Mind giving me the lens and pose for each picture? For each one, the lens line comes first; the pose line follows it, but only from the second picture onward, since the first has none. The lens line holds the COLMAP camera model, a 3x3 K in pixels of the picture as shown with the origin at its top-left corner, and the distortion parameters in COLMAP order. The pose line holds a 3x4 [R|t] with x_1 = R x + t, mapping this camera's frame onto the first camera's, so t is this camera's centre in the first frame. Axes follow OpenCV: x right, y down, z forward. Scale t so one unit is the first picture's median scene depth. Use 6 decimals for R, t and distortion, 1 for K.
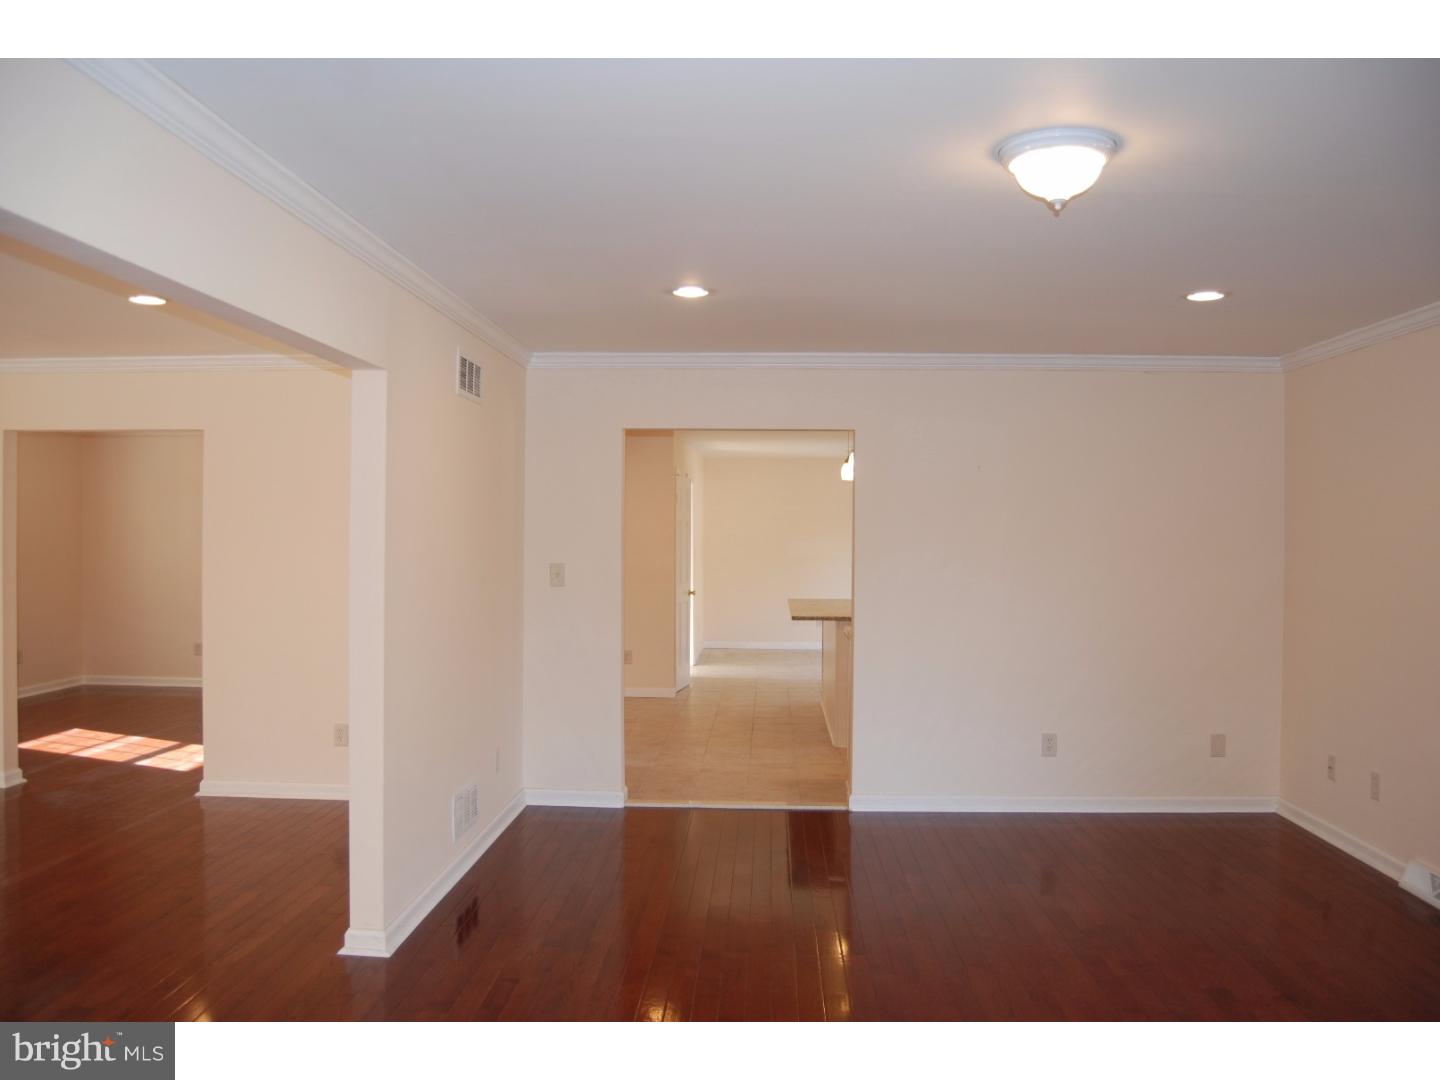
lens RADIAL K [[1133.1, 0, 716.8], [0, 1133.1, 545.1], [0, 0, 1]] dist [-0.085795, 0.021246]
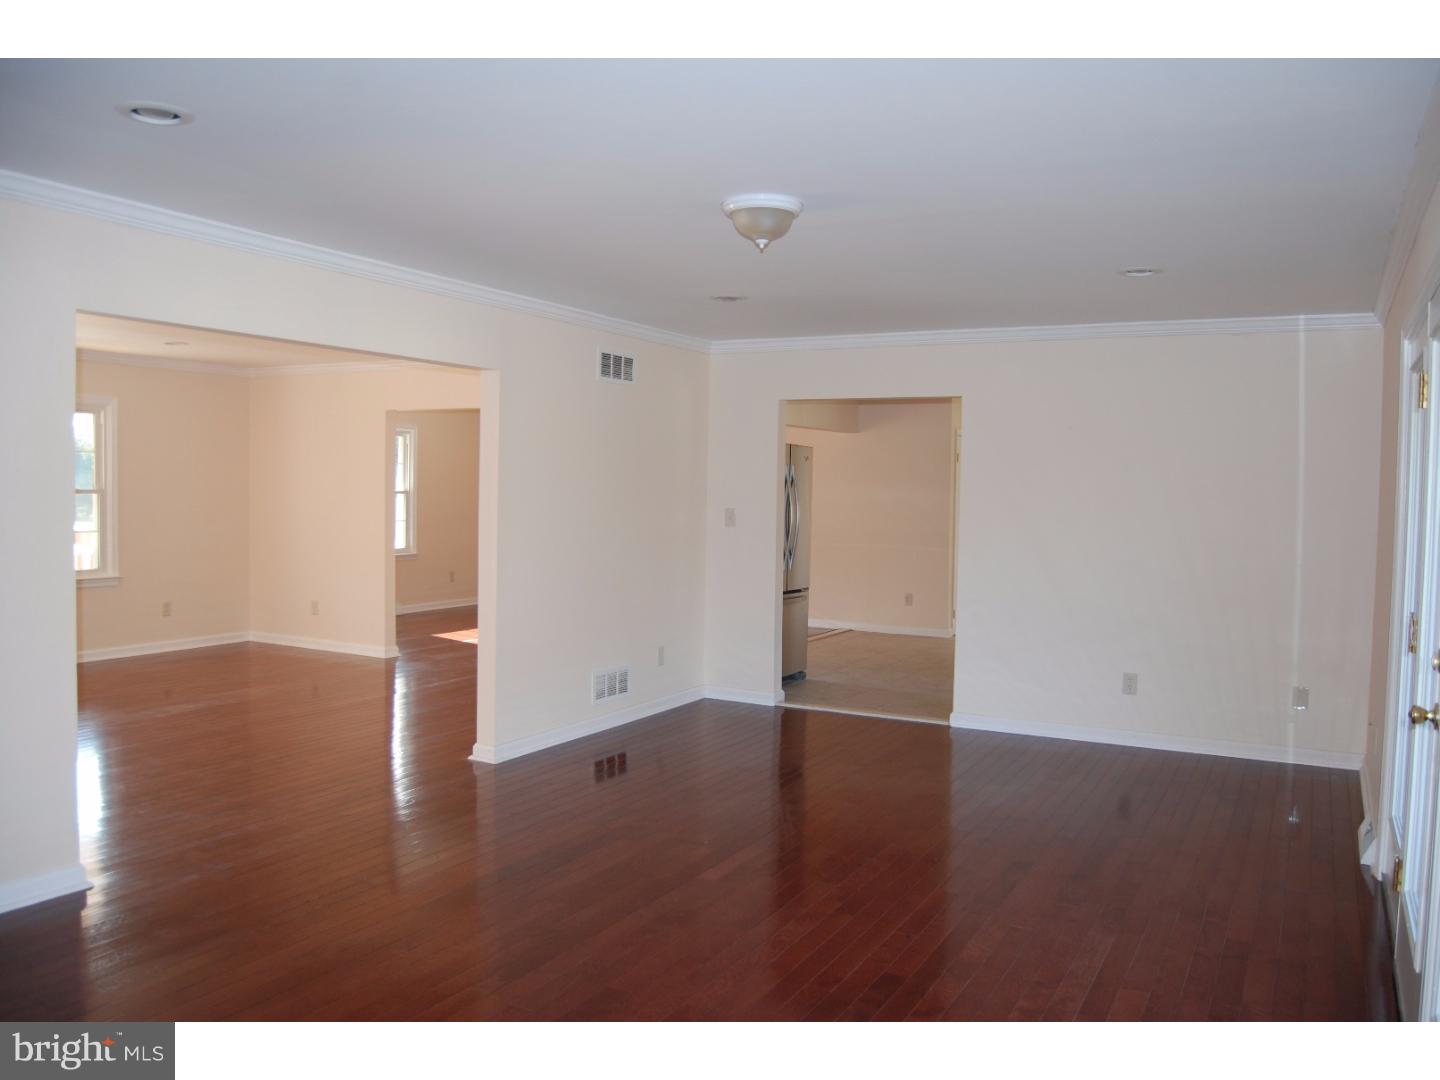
lens RADIAL K [[1133.1, 0, 726.7], [0, 1133.1, 535.8], [0, 0, 1]] dist [-0.085795, 0.021246]
pose [[0.898471, 0.027373, -0.438178, 0.484206], [-0.015992, 0.999433, 0.029643, 0.010997], [0.438741, -0.019626, 0.898399, -0.162154]]
